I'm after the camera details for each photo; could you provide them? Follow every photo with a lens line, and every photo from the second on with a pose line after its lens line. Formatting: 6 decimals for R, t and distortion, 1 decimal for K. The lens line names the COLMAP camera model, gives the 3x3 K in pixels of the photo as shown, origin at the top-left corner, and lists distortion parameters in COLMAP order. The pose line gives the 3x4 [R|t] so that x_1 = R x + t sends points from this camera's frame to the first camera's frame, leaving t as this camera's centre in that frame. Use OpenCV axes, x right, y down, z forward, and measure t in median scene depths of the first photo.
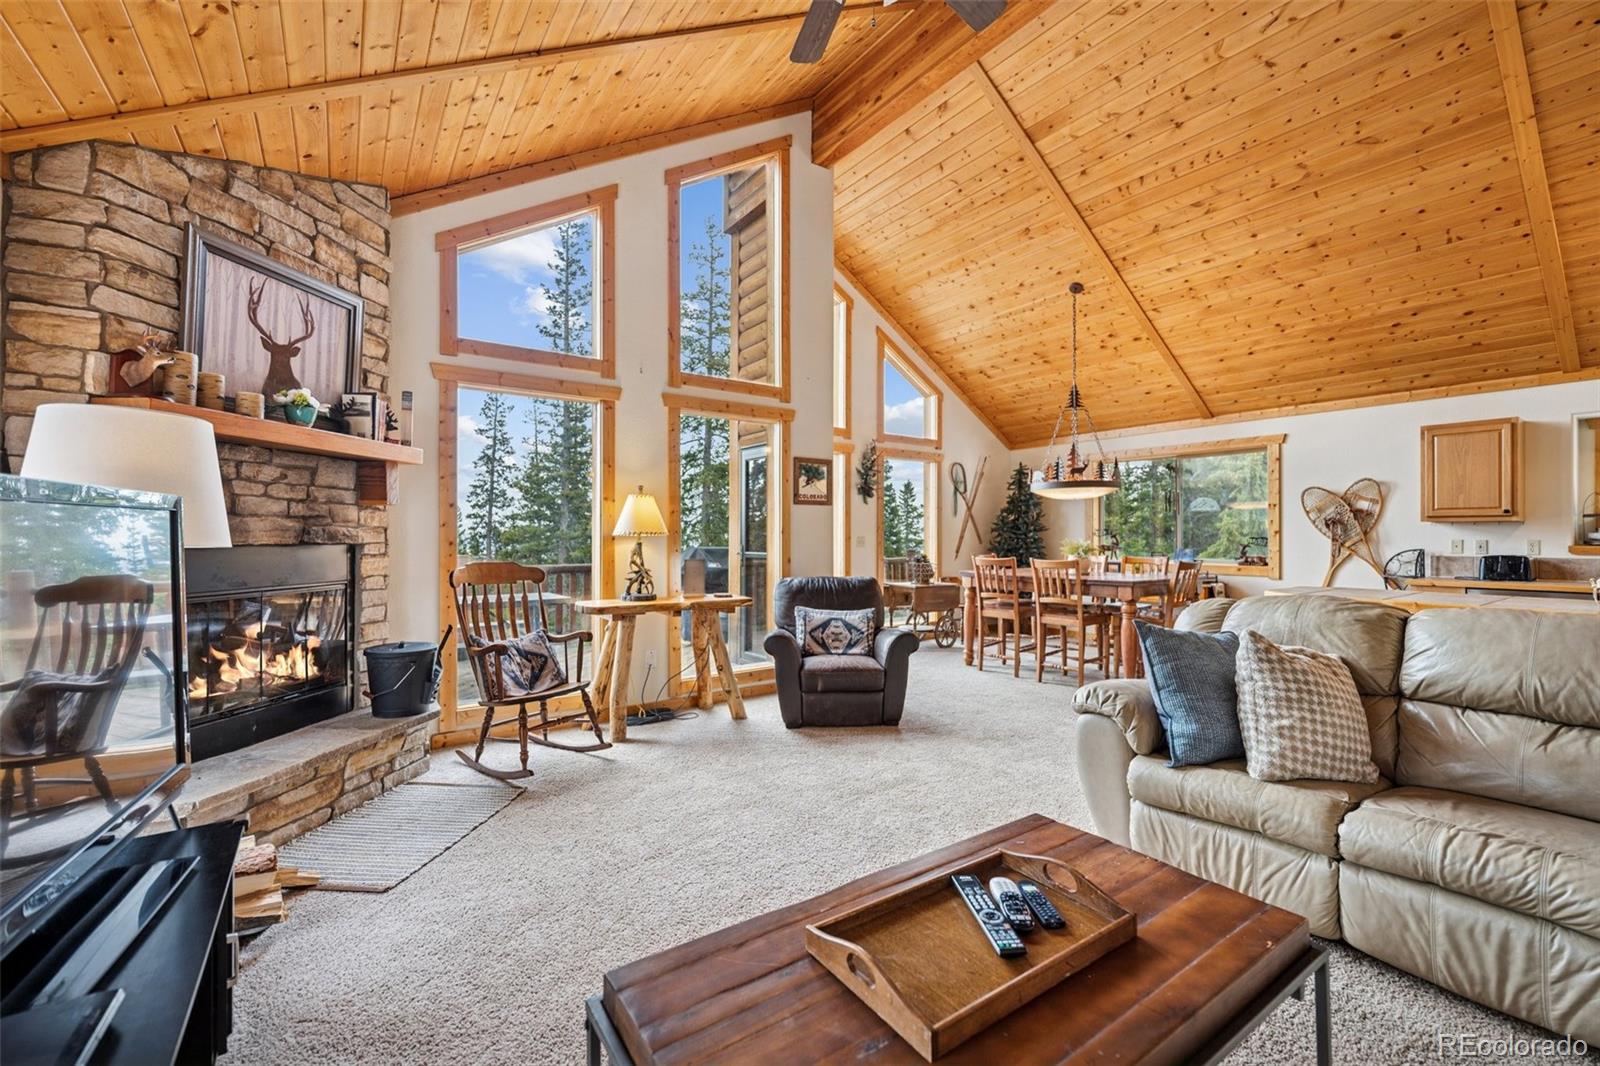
lens RADIAL K [[660.8, 0, 798.4], [0, 660.8, 538.6], [0, 0, 1]] dist [-0.002387, -0.000142]
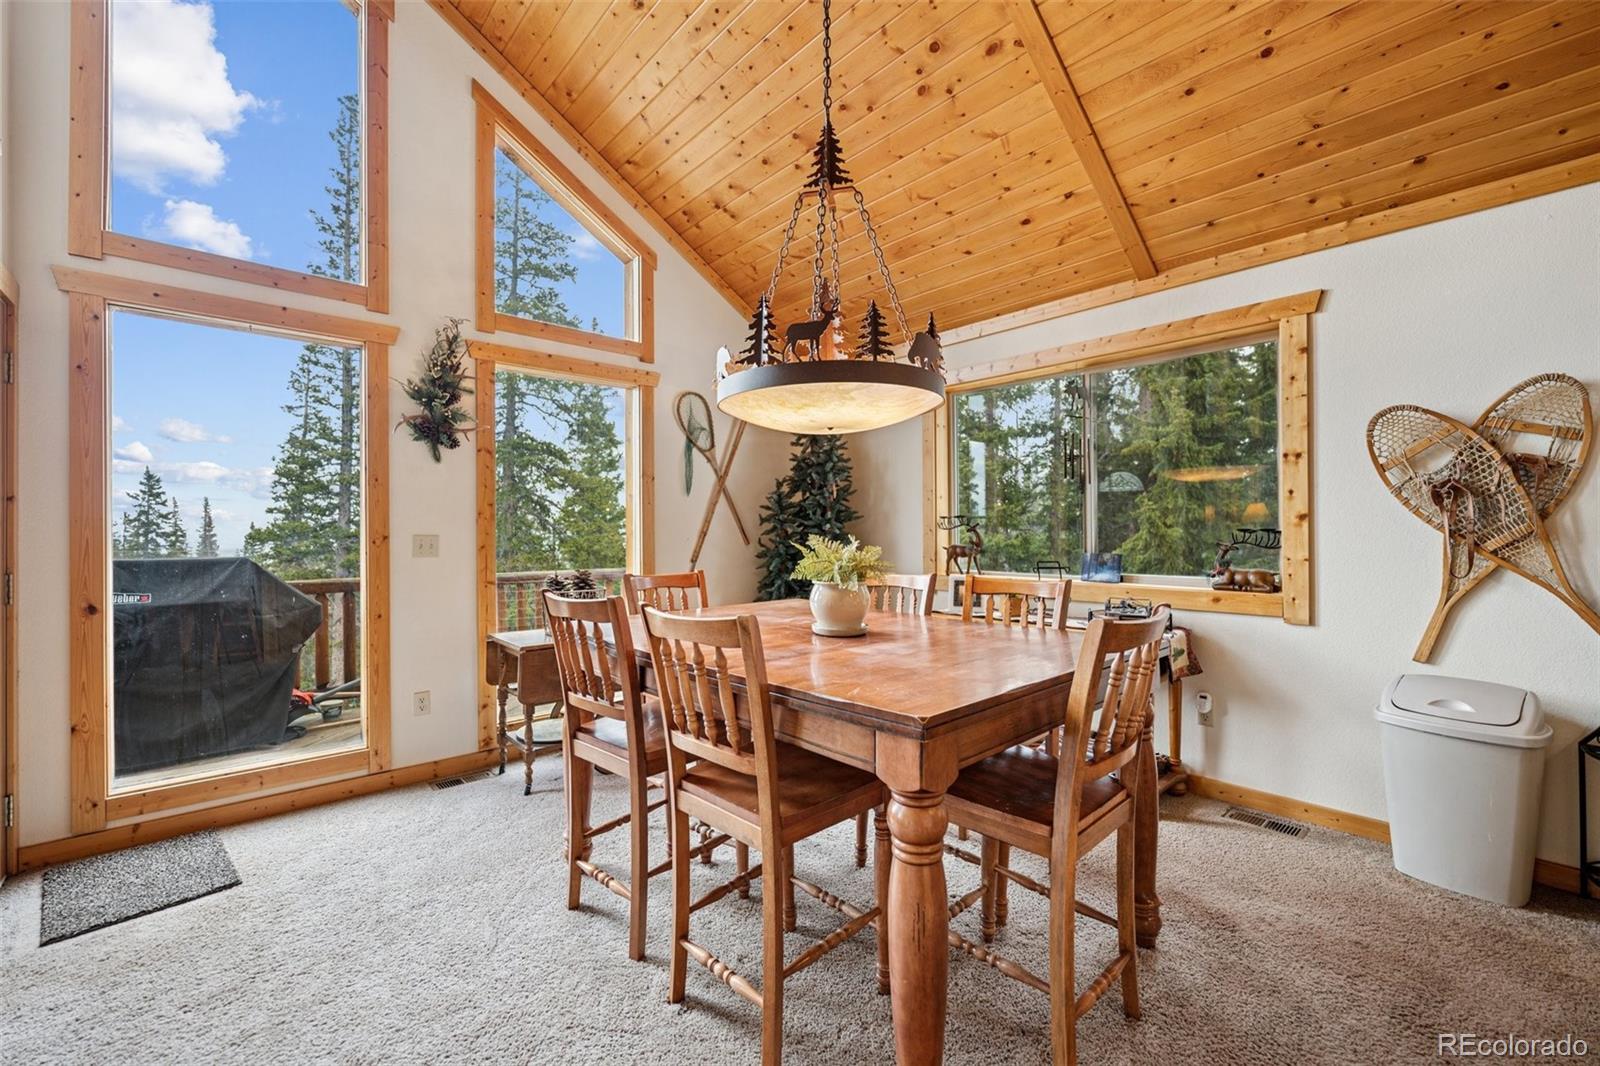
lens RADIAL K [[660.8, 0, 798.4], [0, 660.8, 538.6], [0, 0, 1]] dist [-0.002387, -0.000142]
pose [[0.993289, -0.009543, 0.115269, 0.298127], [0.008578, 0.999924, 0.008868, -0.001605], [-0.115344, -0.007820, 0.993295, 0.526645]]
